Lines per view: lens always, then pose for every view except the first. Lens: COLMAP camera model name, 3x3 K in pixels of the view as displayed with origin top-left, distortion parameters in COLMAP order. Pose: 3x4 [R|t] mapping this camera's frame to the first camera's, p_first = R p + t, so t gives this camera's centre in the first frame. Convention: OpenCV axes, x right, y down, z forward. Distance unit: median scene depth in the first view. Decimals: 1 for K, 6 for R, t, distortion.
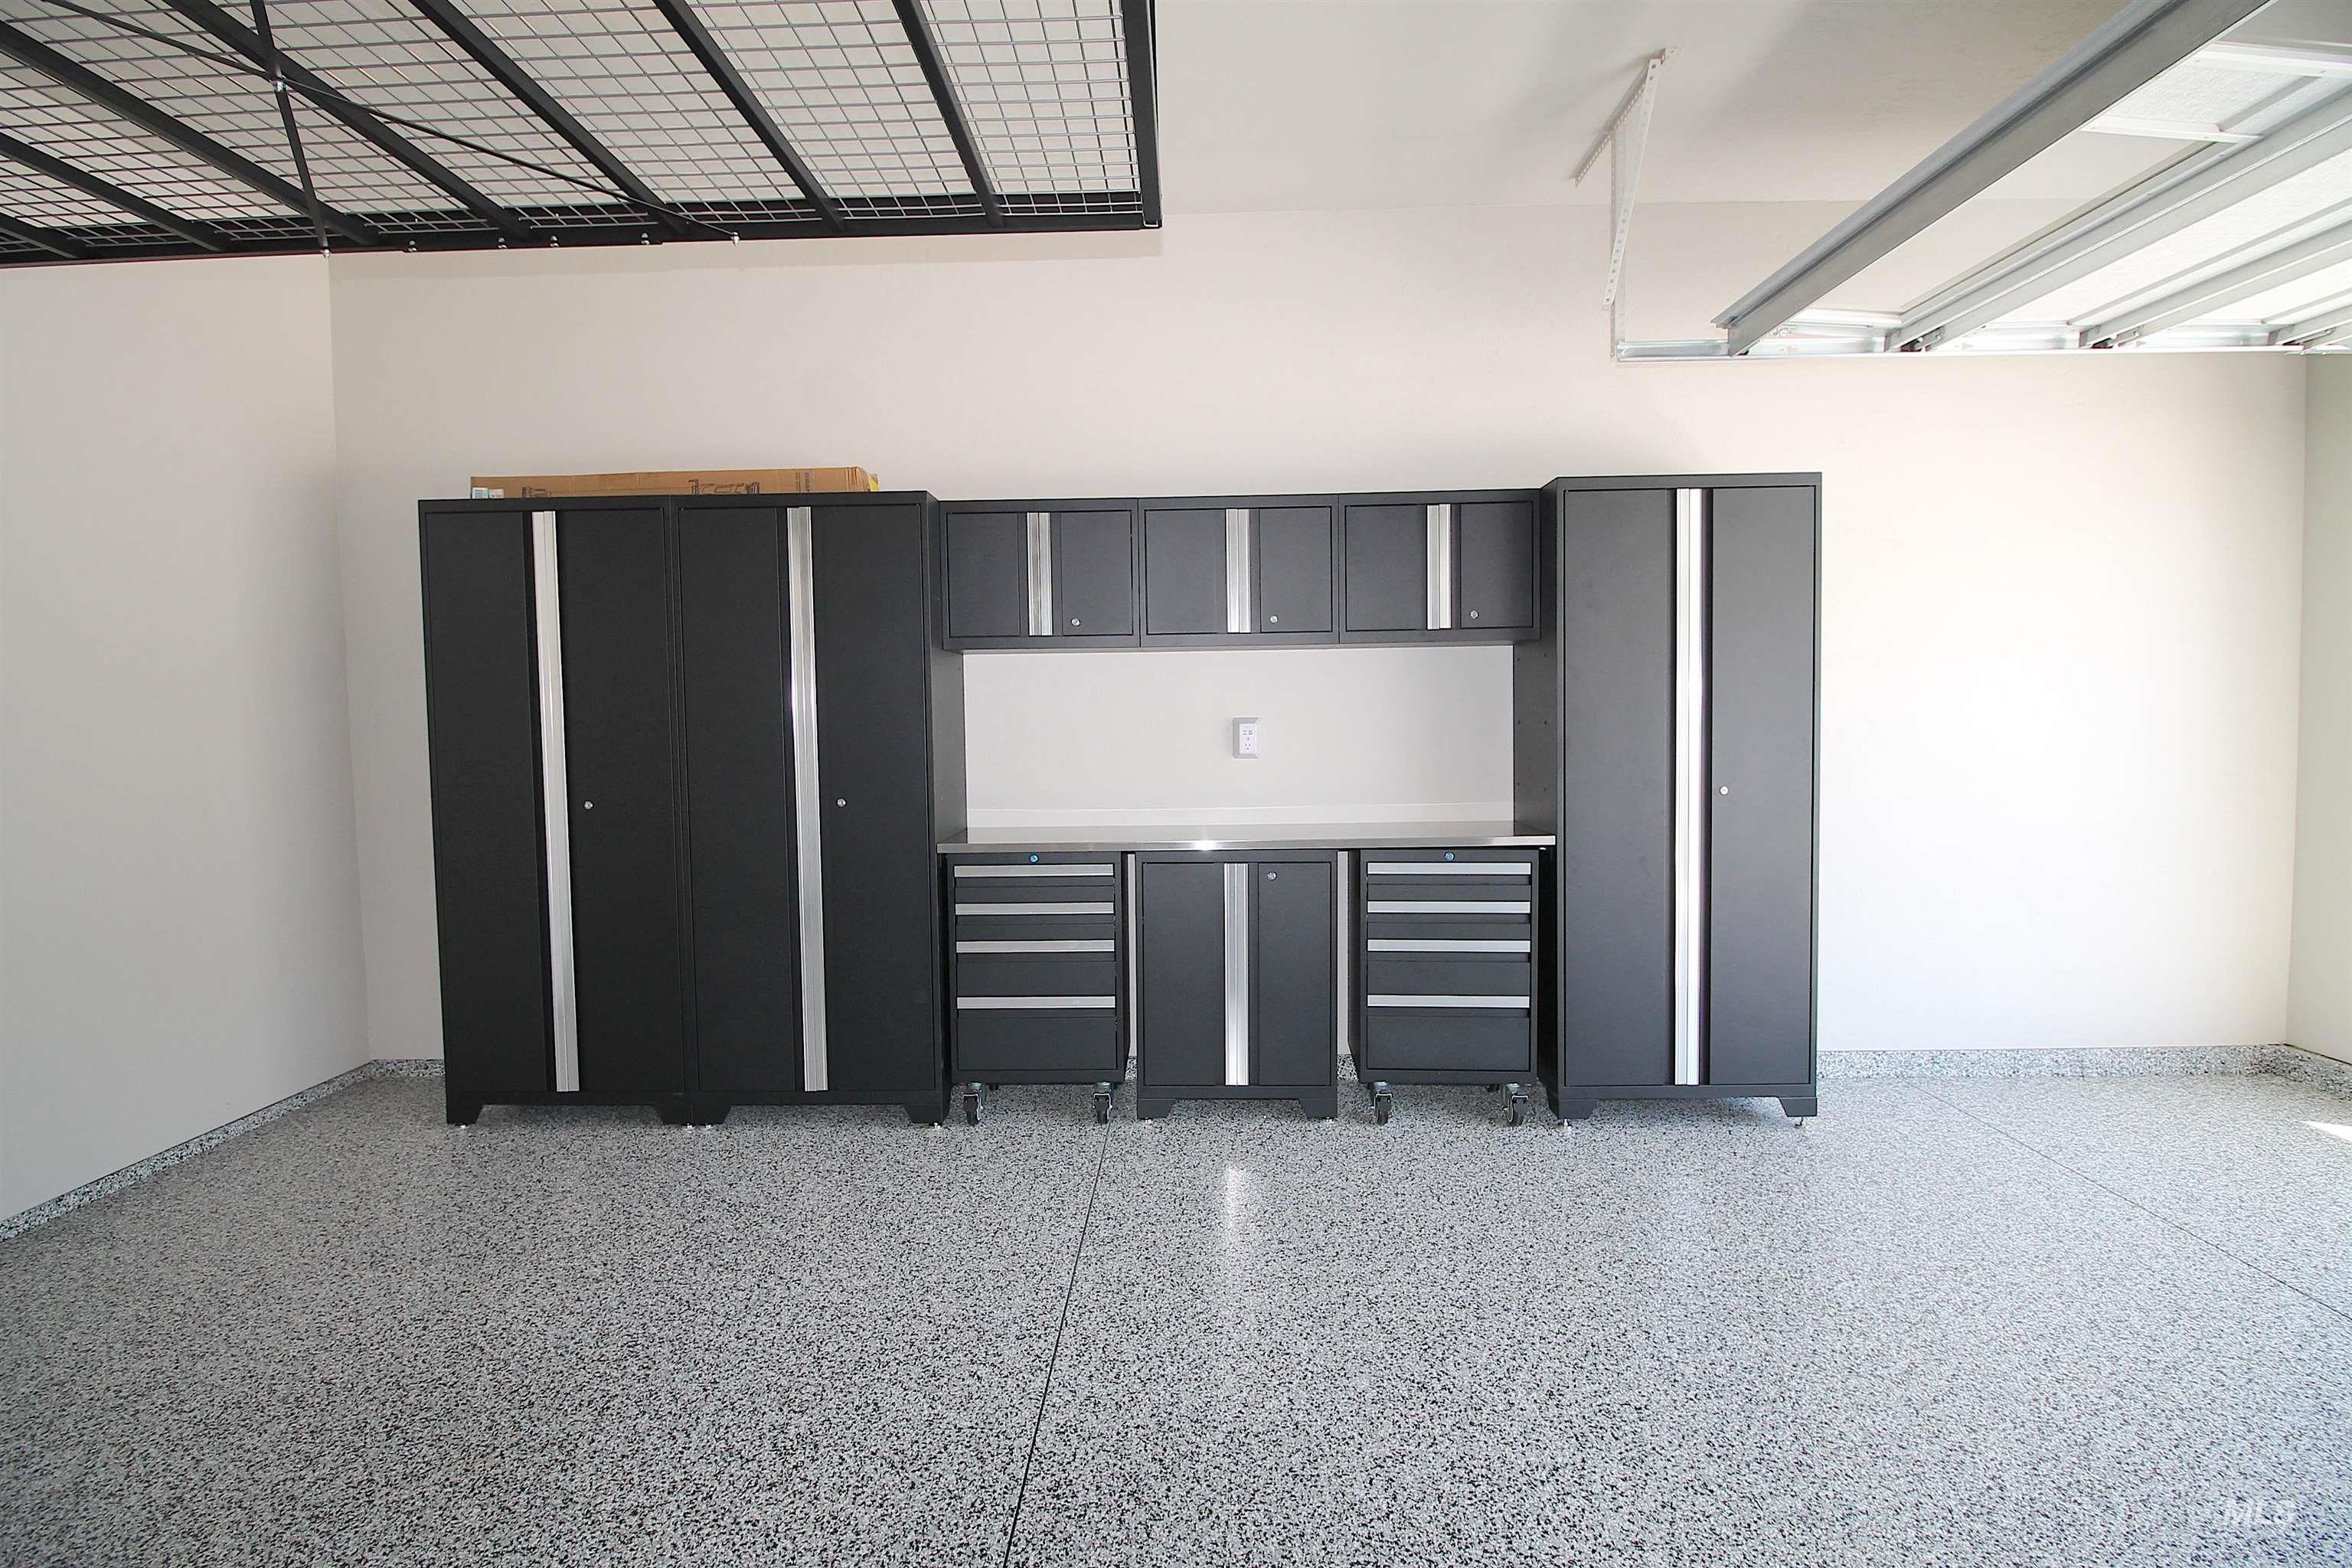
lens RADIAL K [[1142.8, 0, 1176.0], [0, 1142.8, 784.0], [0, 0, 1]] dist [-0.003415, -0.001301]
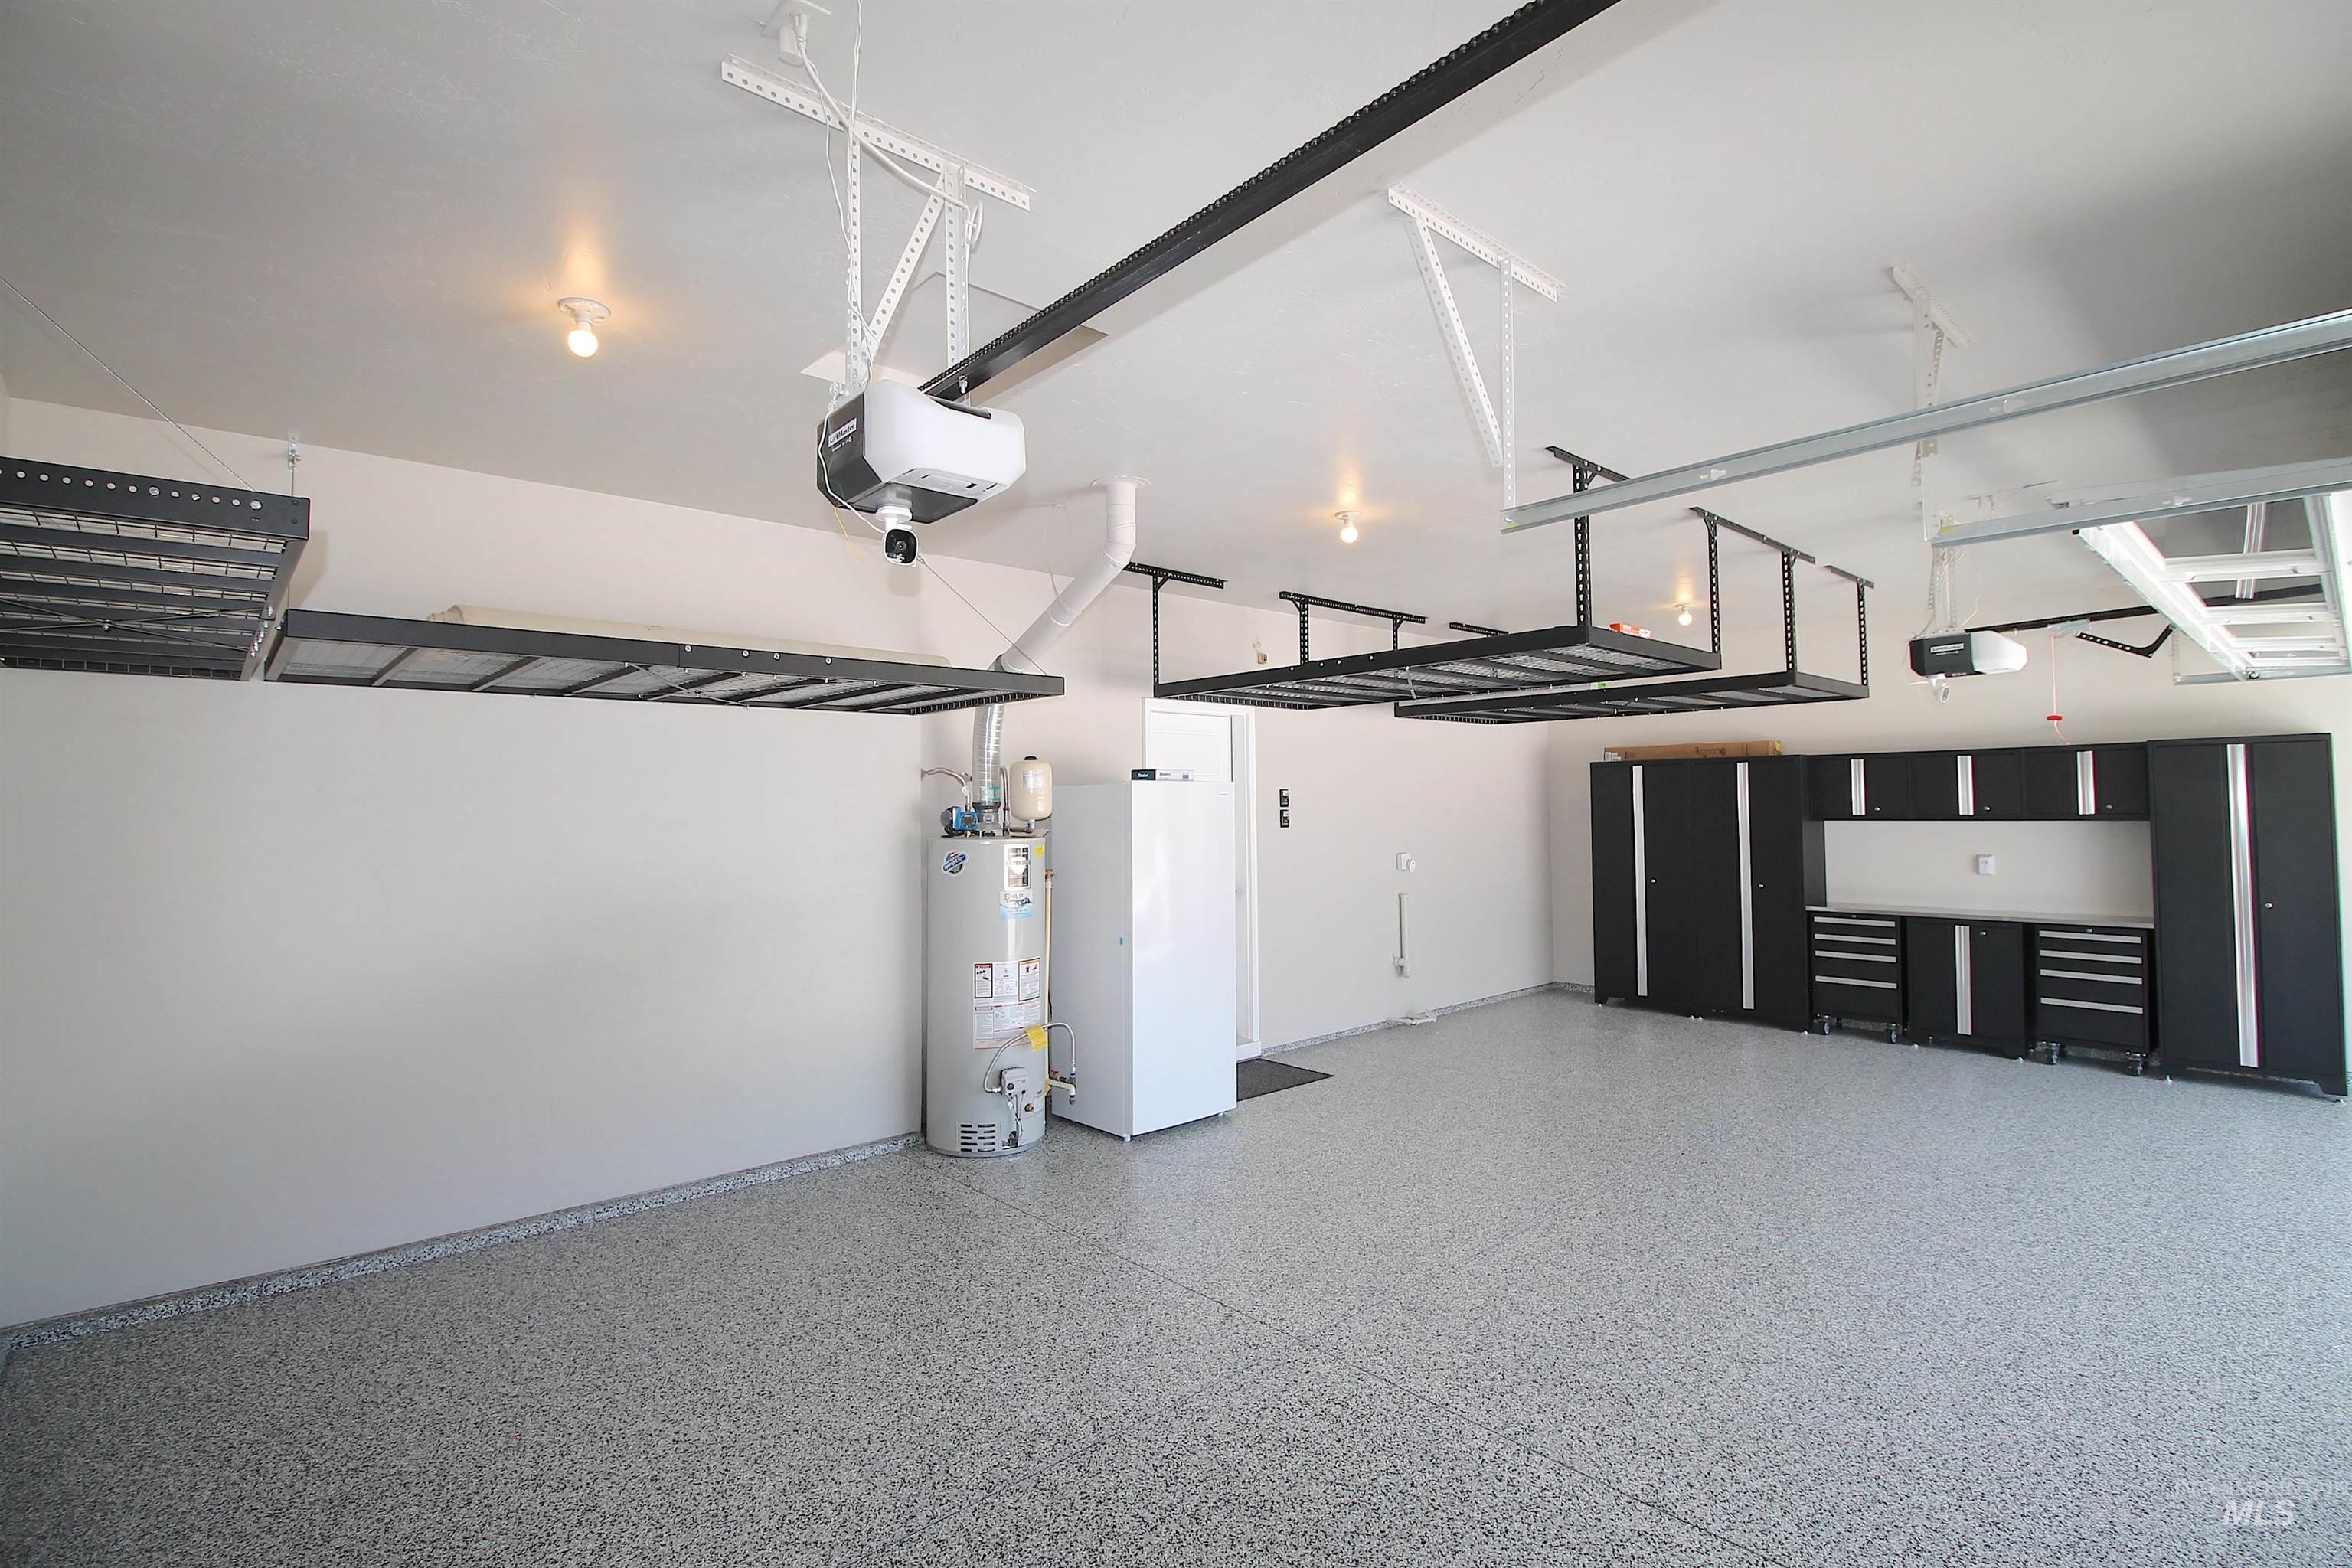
lens RADIAL K [[1089.5, 0, 1176.0], [0, 1089.5, 784.0], [0, 0, 1]] dist [-0.003404, -0.000616]
pose [[0.678930, -0.012321, -0.734100, 0.531856], [-0.041160, 0.997648, -0.054811, -0.020502], [0.733049, 0.067428, 0.676826, -1.398091]]
